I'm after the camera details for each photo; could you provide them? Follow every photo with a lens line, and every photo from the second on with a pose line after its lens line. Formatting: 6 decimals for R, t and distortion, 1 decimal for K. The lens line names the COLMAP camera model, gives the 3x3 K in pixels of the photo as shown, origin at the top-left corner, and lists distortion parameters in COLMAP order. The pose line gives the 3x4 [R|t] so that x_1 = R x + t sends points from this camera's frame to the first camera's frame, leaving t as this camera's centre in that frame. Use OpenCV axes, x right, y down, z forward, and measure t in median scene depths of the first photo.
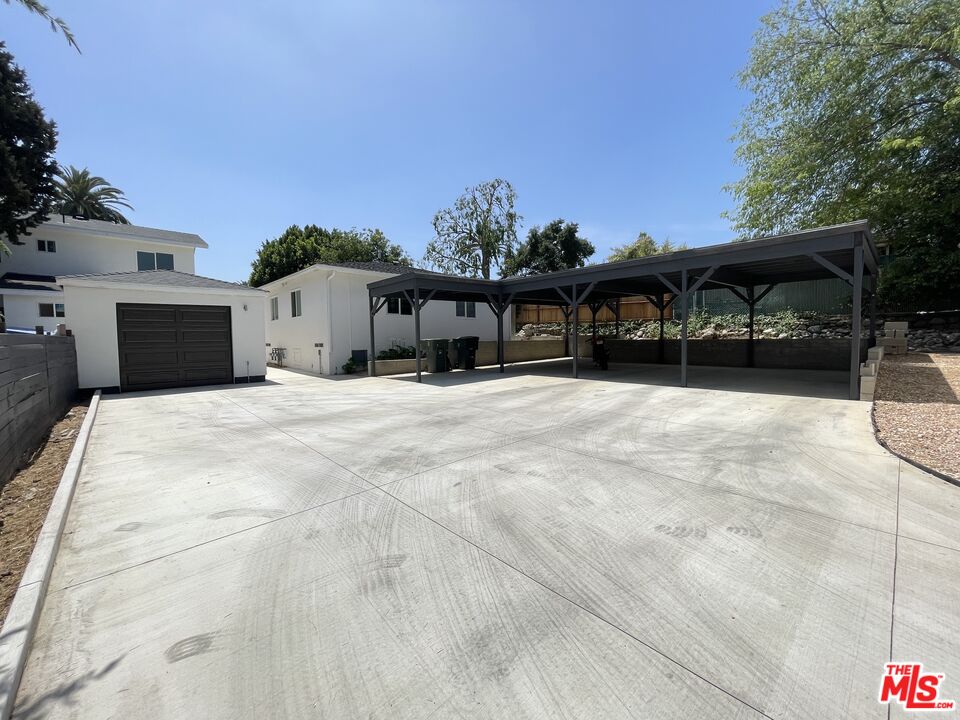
lens RADIAL K [[391.8, 0, 474.8], [0, 391.8, 363.2], [0, 0, 1]] dist [-0.005271, 0.003438]
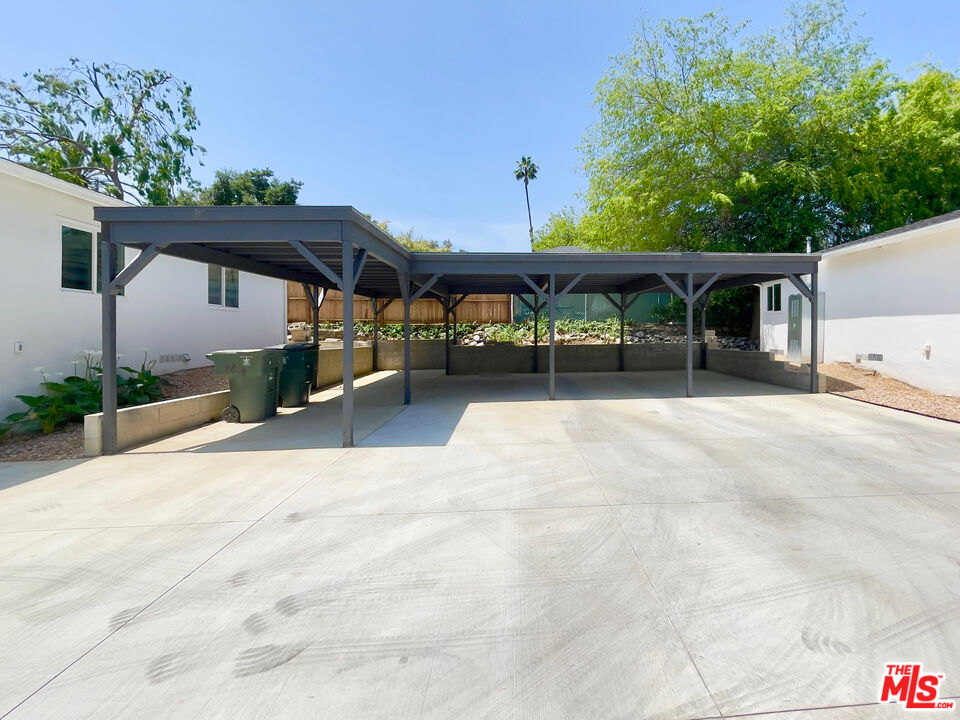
lens RADIAL K [[458.7, 0, 480.1], [0, 458.7, 350.6], [0, 0, 1]] dist [-0.005806, -0.000463]
pose [[0.598618, -0.021766, 0.800739, -0.385351], [0.055776, 0.998337, -0.014560, -0.037435], [-0.799091, 0.053378, 0.598836, 0.443781]]
